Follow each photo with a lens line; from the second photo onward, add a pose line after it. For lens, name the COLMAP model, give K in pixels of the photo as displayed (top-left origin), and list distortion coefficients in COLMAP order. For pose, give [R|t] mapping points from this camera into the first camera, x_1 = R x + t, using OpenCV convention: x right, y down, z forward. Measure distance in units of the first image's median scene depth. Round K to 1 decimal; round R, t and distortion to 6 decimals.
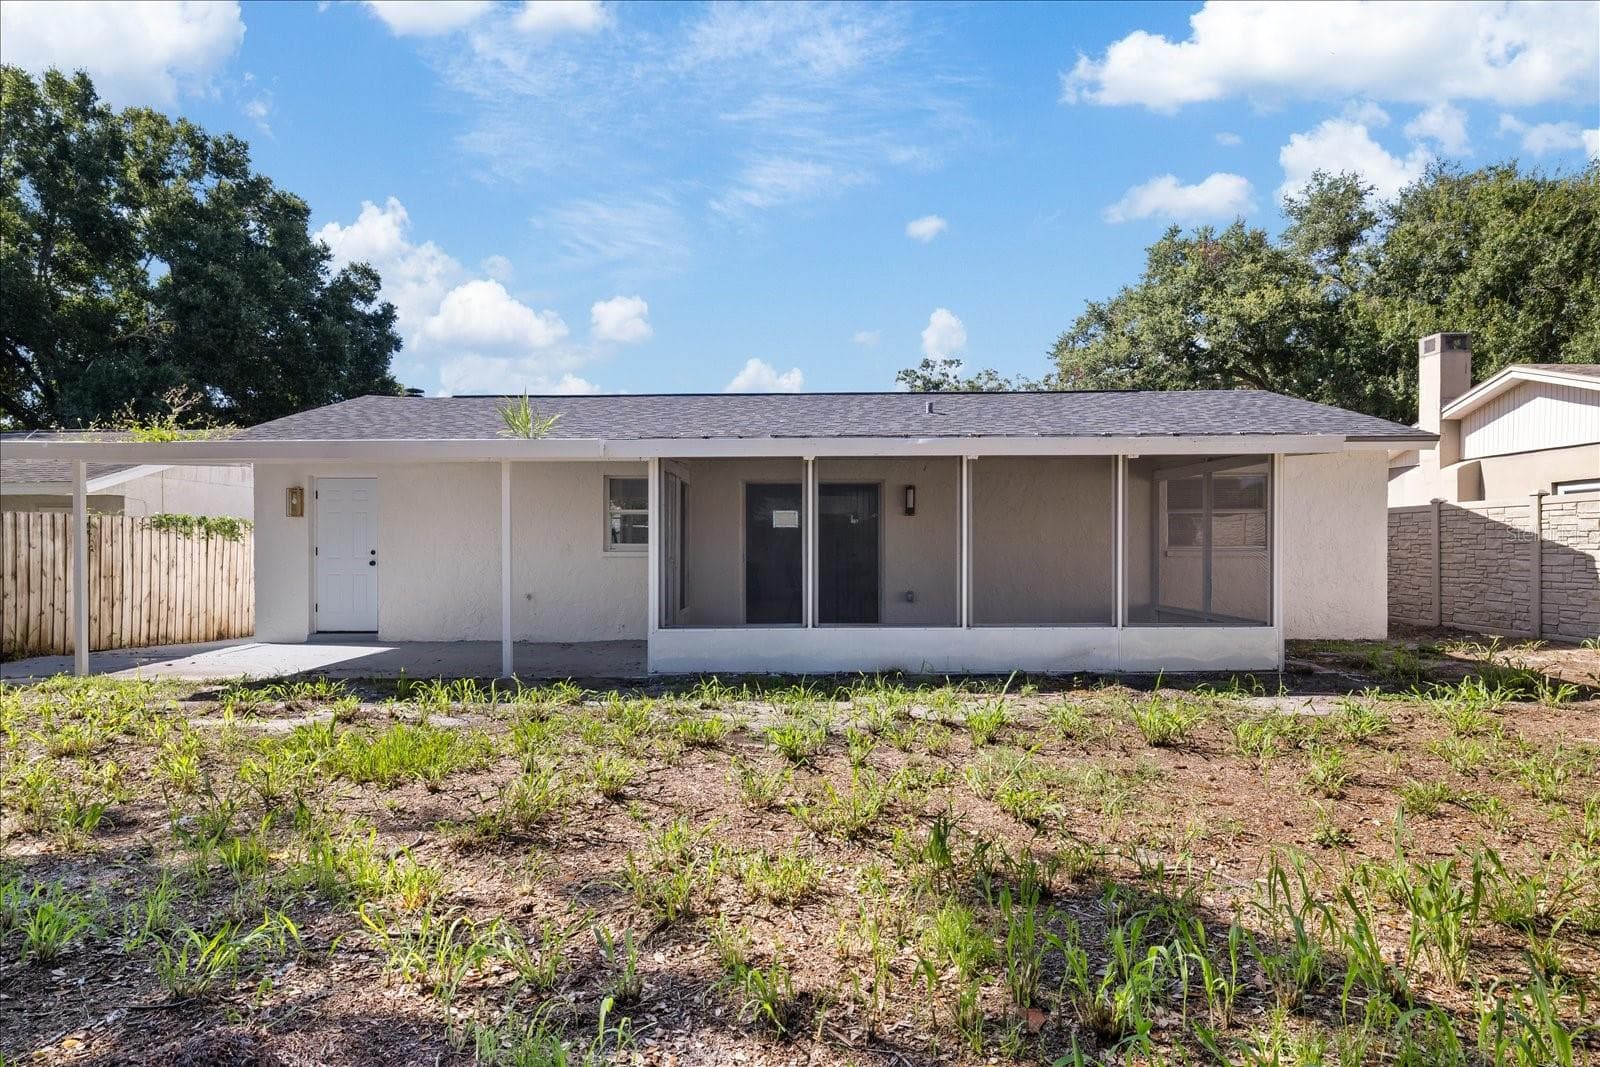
lens RADIAL K [[923.9, 0, 799.4], [0, 923.9, 535.5], [0, 0, 1]] dist [0.001319, 0.000636]
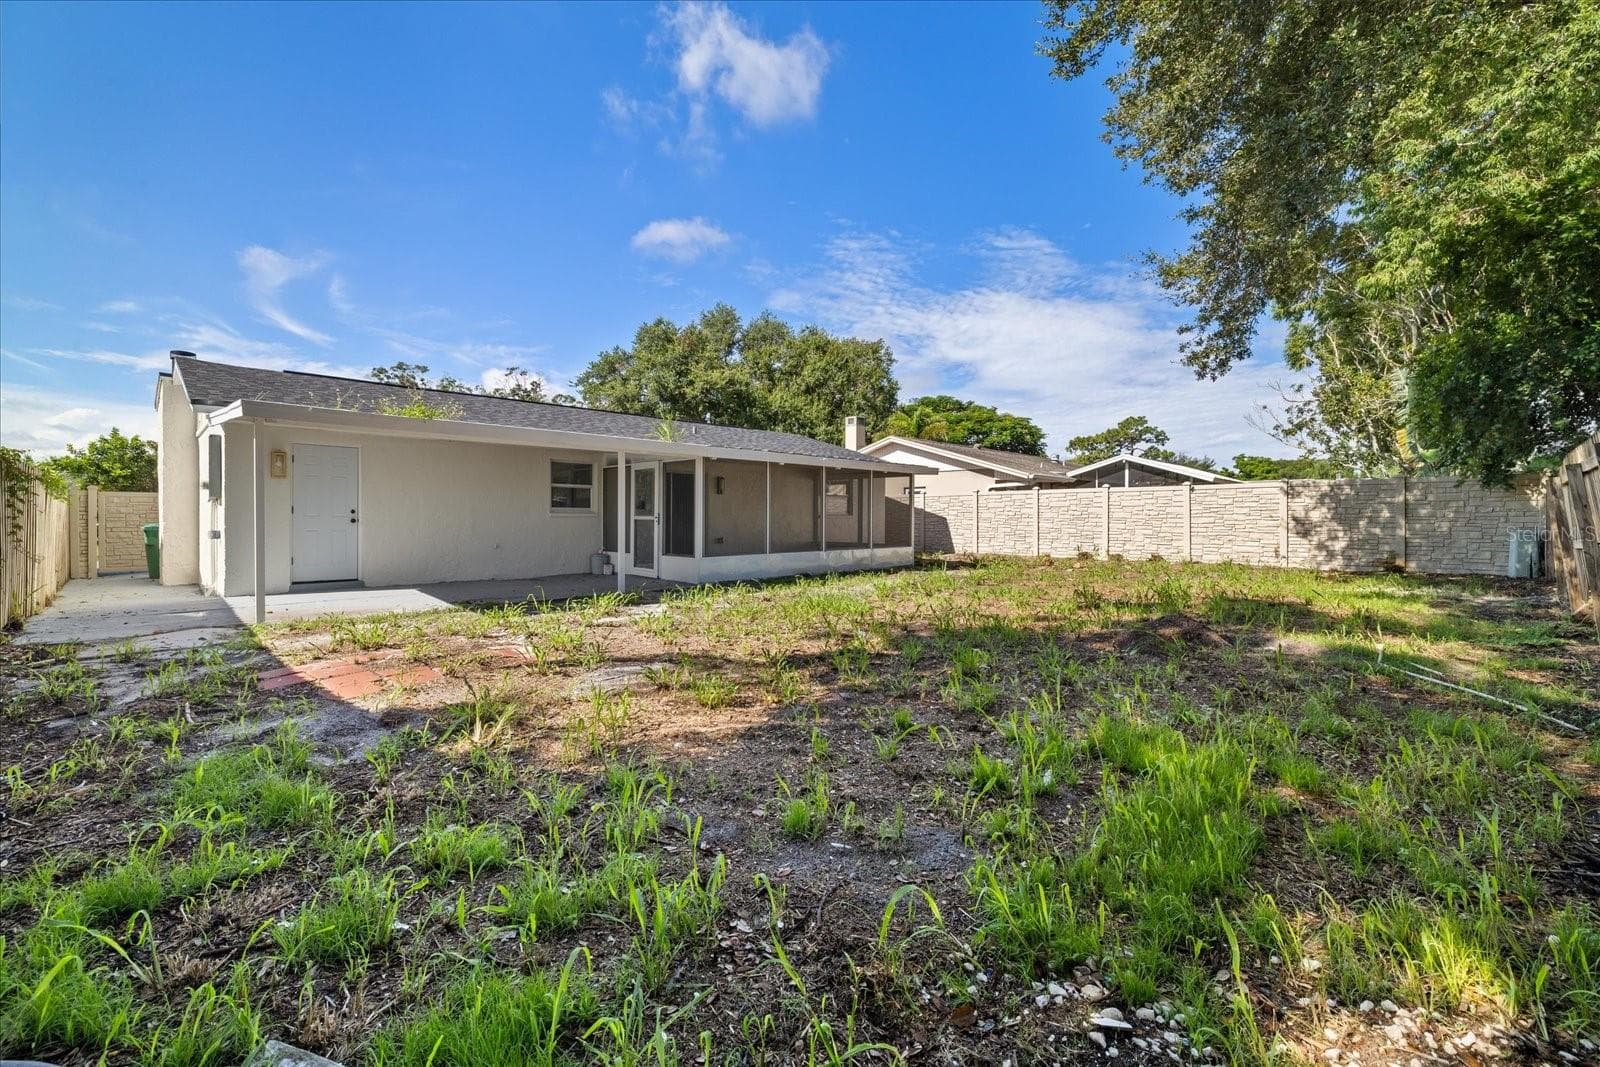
lens RADIAL K [[664.5, 0, 790.2], [0, 664.5, 524.2], [0, 0, 1]] dist [0.006816, 0.000863]
pose [[0.696579, -0.004858, 0.717464, -0.682414], [-0.012363, 0.999747, 0.018772, 0.011472], [-0.717374, -0.021946, 0.696343, 0.013635]]
